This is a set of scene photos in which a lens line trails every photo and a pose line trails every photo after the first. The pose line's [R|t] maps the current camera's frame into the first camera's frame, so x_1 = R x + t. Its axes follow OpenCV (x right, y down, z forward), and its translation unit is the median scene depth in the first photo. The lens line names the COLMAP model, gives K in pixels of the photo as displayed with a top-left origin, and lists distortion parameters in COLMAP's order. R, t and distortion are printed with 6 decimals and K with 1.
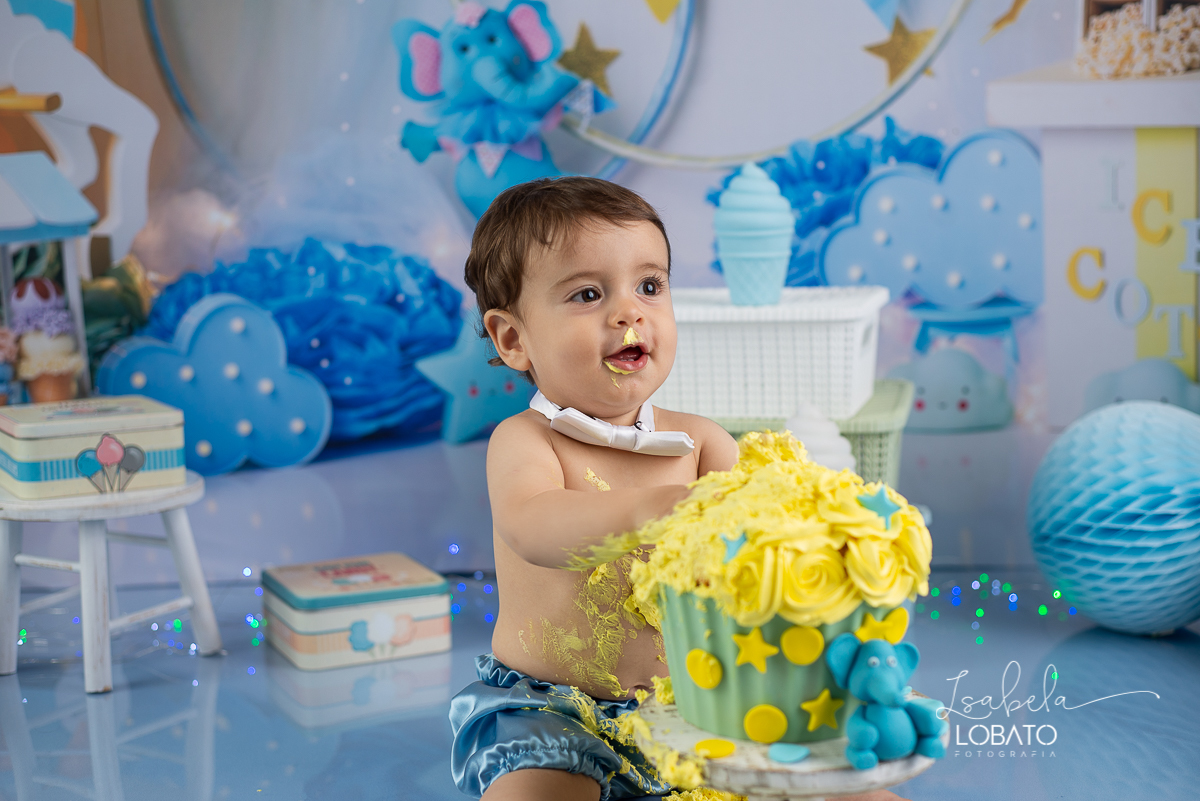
lens RADIAL K [[1841.5, 0, 604.5], [0, 1841.5, 385.3], [0, 0, 1]] dist [-0.020155, 0.000000]
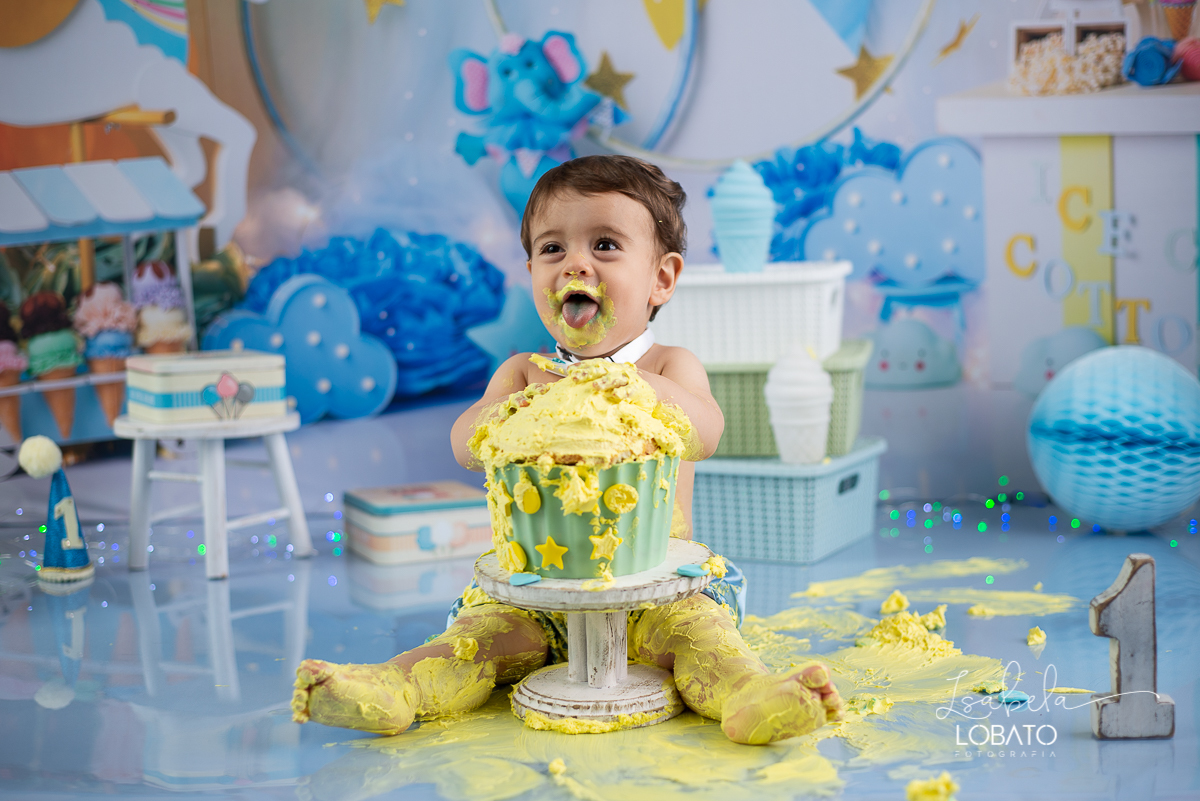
lens RADIAL K [[1841.5, 0, 597.6], [0, 1841.5, 392.3], [0, 0, 1]] dist [-0.020155, 0.000000]
pose [[0.999939, -0.000495, -0.011005, -0.003097], [0.000112, 0.999395, -0.034776, 0.071411], [0.011015, 0.034773, 0.999335, -0.210406]]
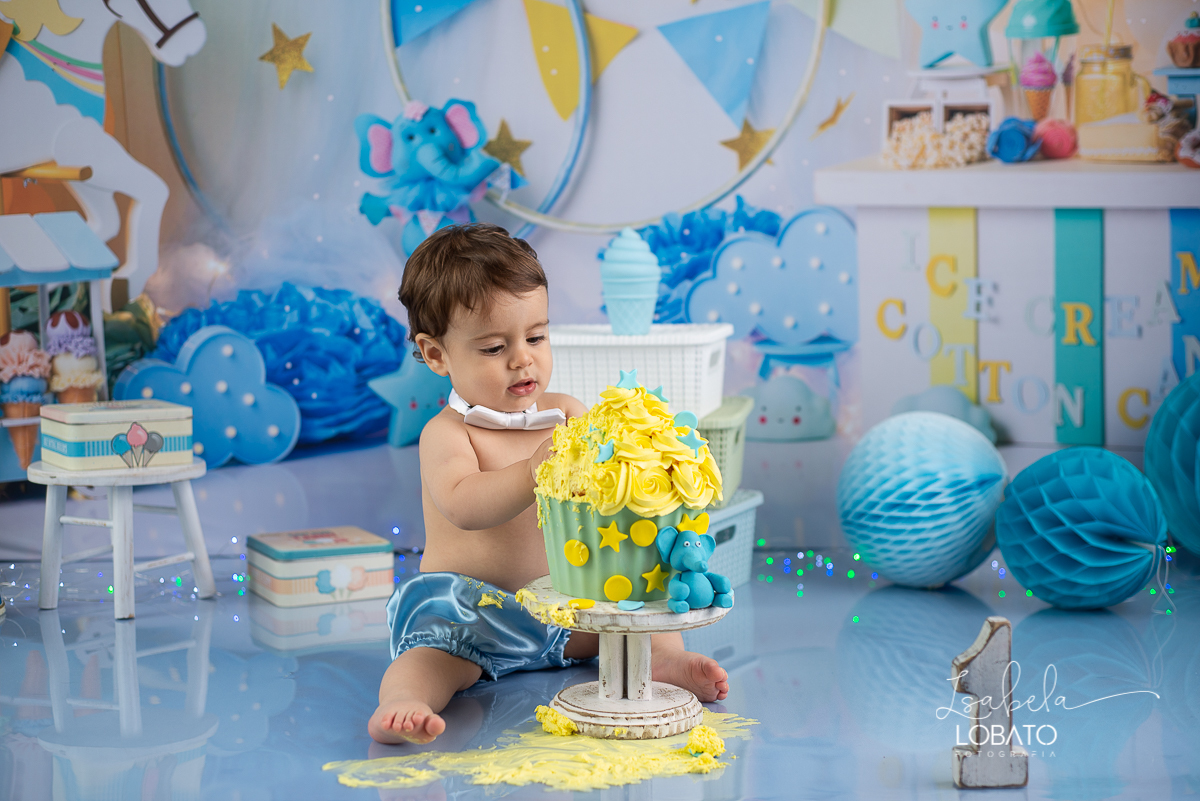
lens RADIAL K [[1841.5, 0, 603.9], [0, 1841.5, 374.6], [0, 0, 1]] dist [-0.020155, 0.000000]
pose [[0.999078, 0.013249, 0.040836, 0.008376], [-0.010966, 0.998391, -0.055632, 0.052667], [-0.041508, 0.055133, 0.997616, -0.279906]]
